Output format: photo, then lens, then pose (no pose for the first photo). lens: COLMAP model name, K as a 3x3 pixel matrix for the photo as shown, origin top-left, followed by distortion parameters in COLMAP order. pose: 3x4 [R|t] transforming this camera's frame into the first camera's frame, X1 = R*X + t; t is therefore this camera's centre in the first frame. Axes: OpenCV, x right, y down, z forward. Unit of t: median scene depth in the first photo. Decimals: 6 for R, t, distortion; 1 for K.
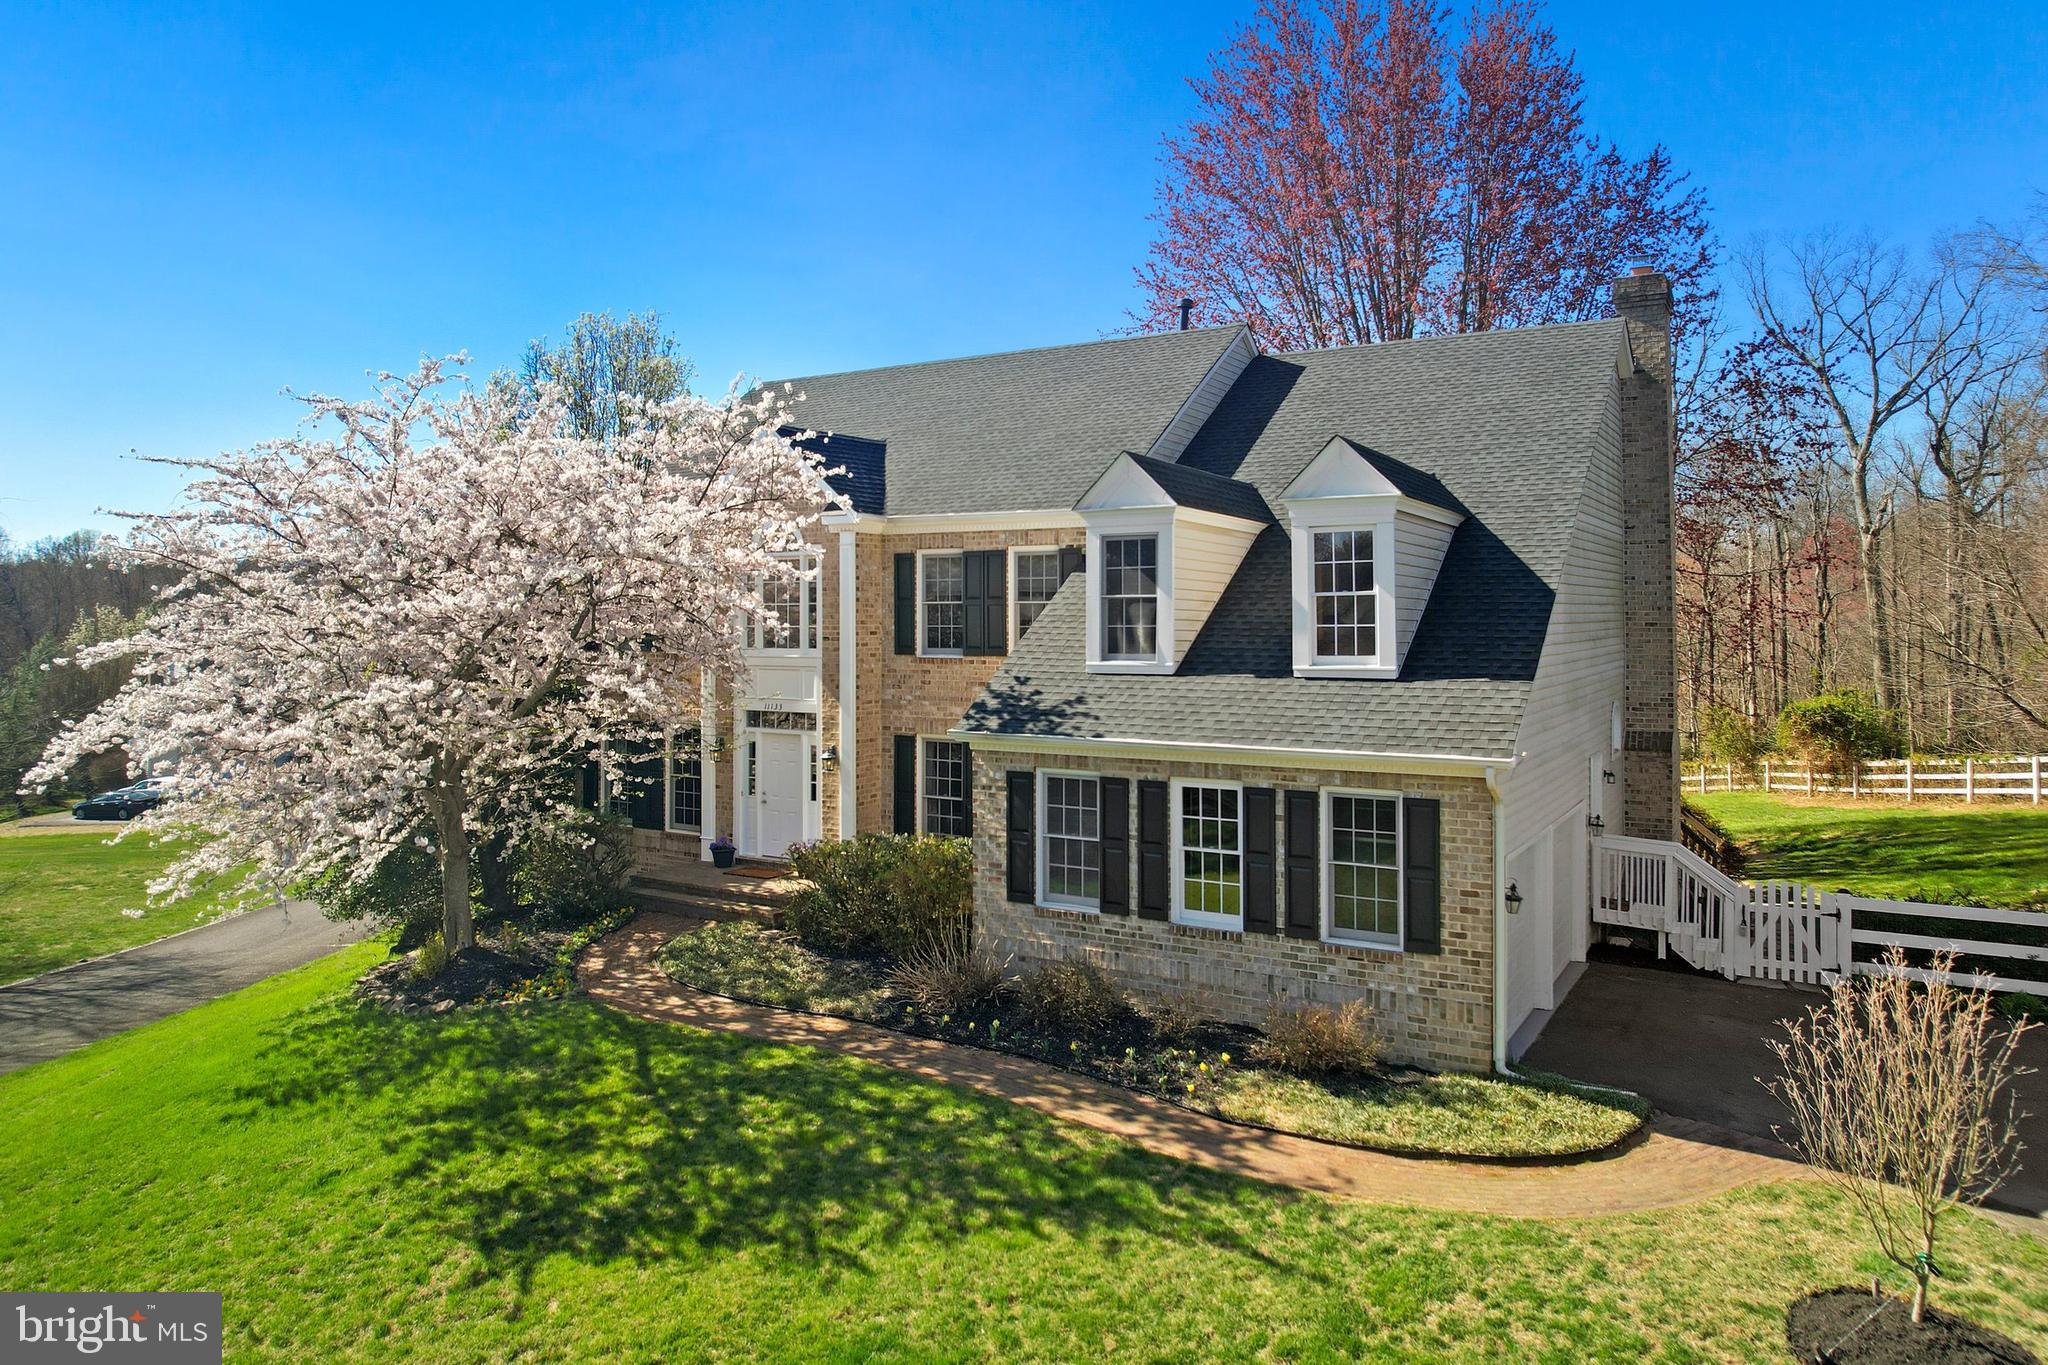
lens RADIAL K [[1361.8, 0, 1023.5], [0, 1361.8, 493.5], [0, 0, 1]] dist [-0.072971, 0.048033]
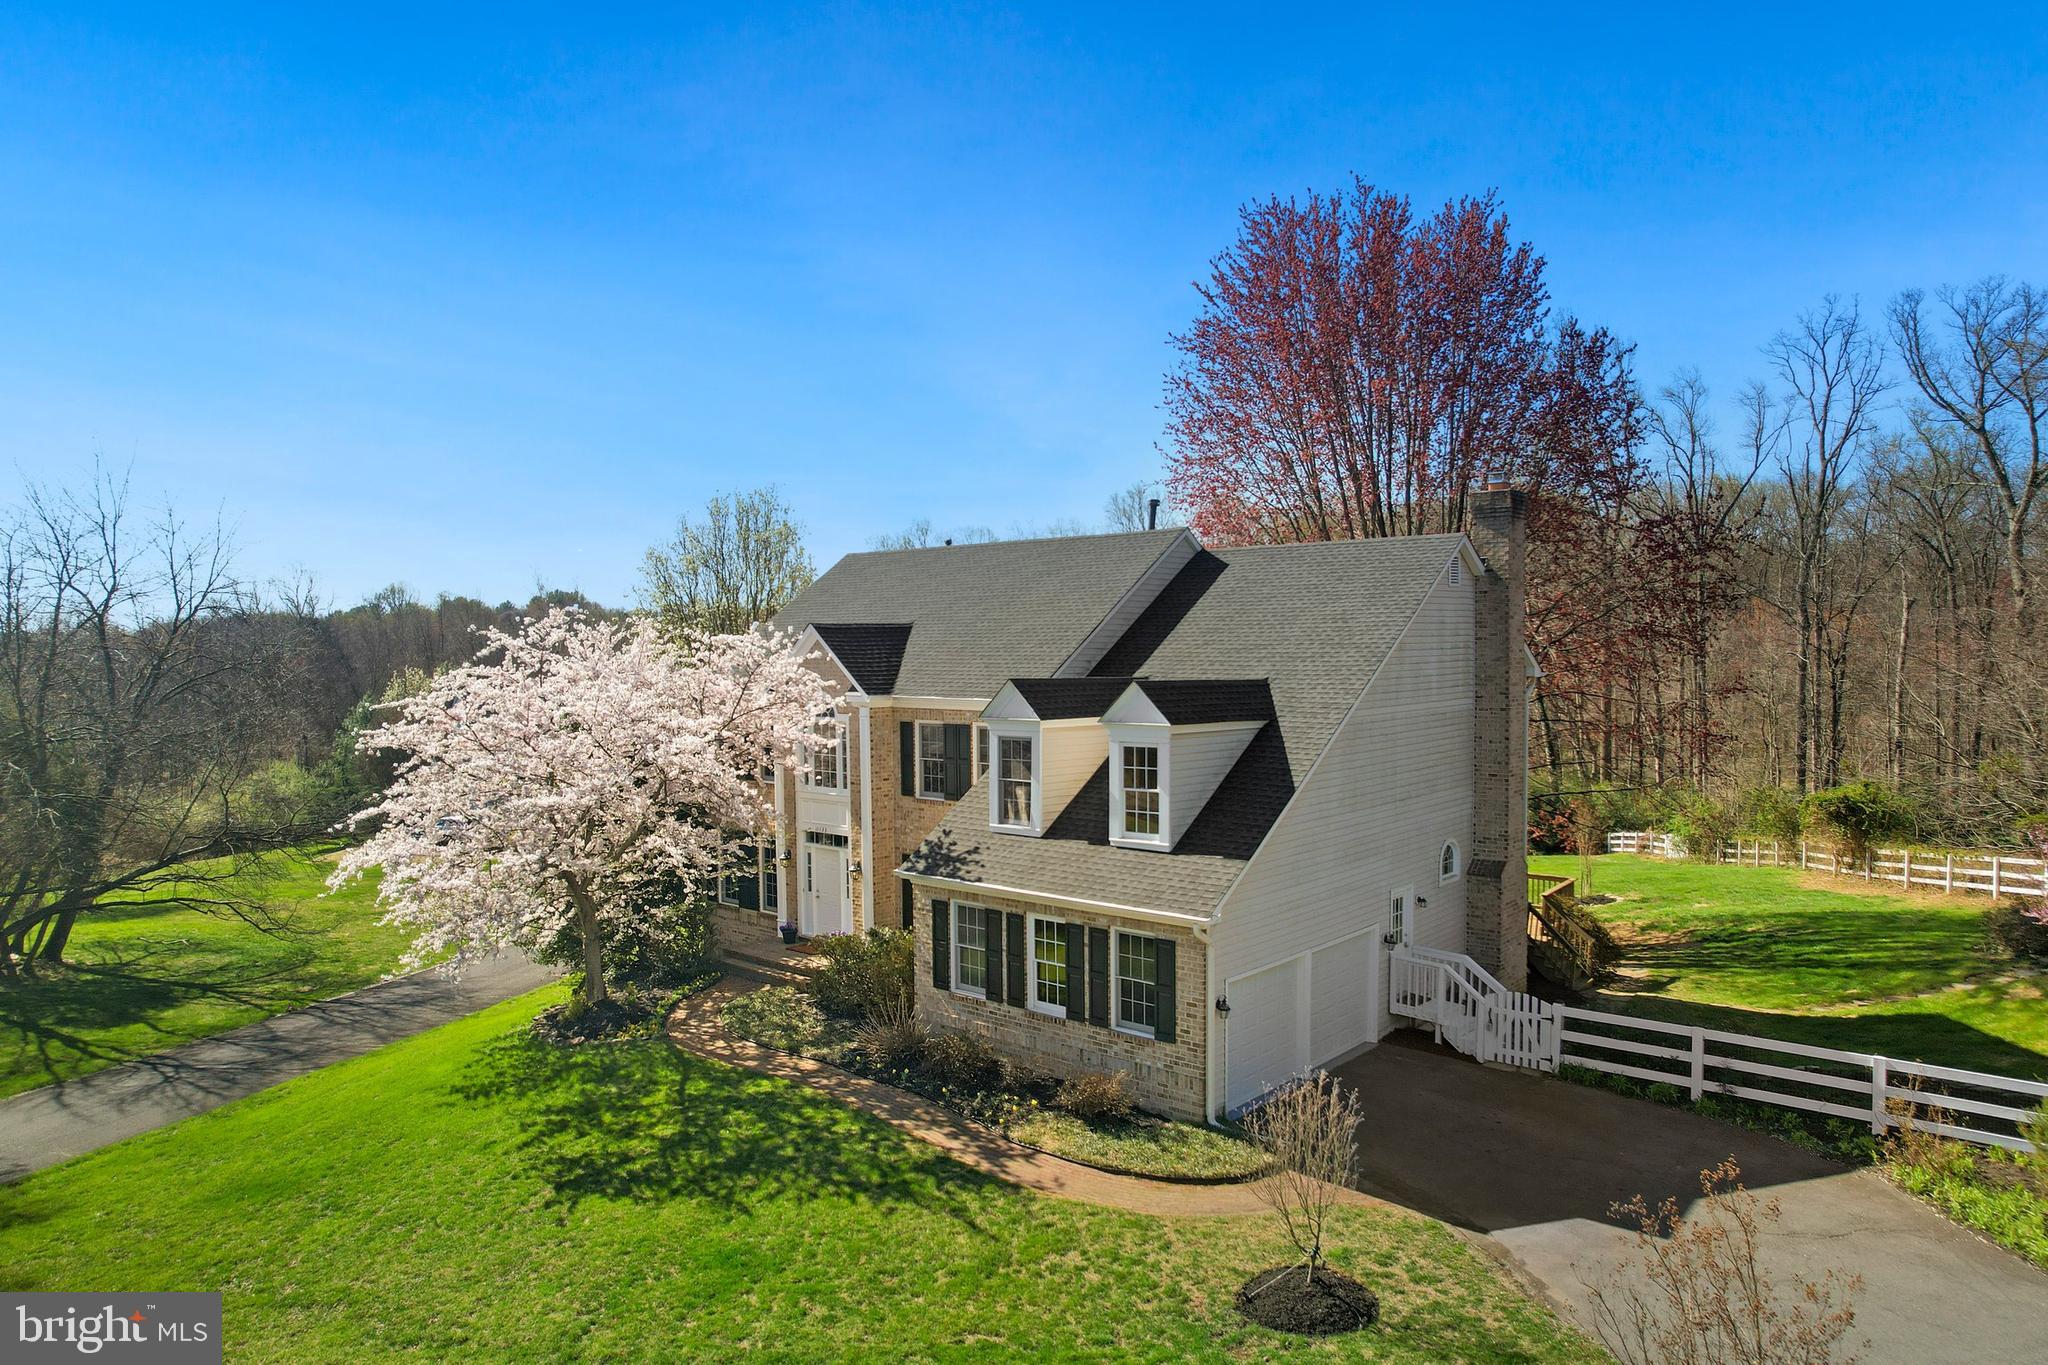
lens RADIAL K [[1323.1, 0, 1026.9], [0, 1323.1, 587.5], [0, 0, 1]] dist [-0.092090, 0.067720]
pose [[0.986140, -0.013032, -0.165403, 0.348481], [0.020810, 0.998753, 0.045379, -0.204116], [0.164605, -0.048192, 0.985181, -0.381488]]
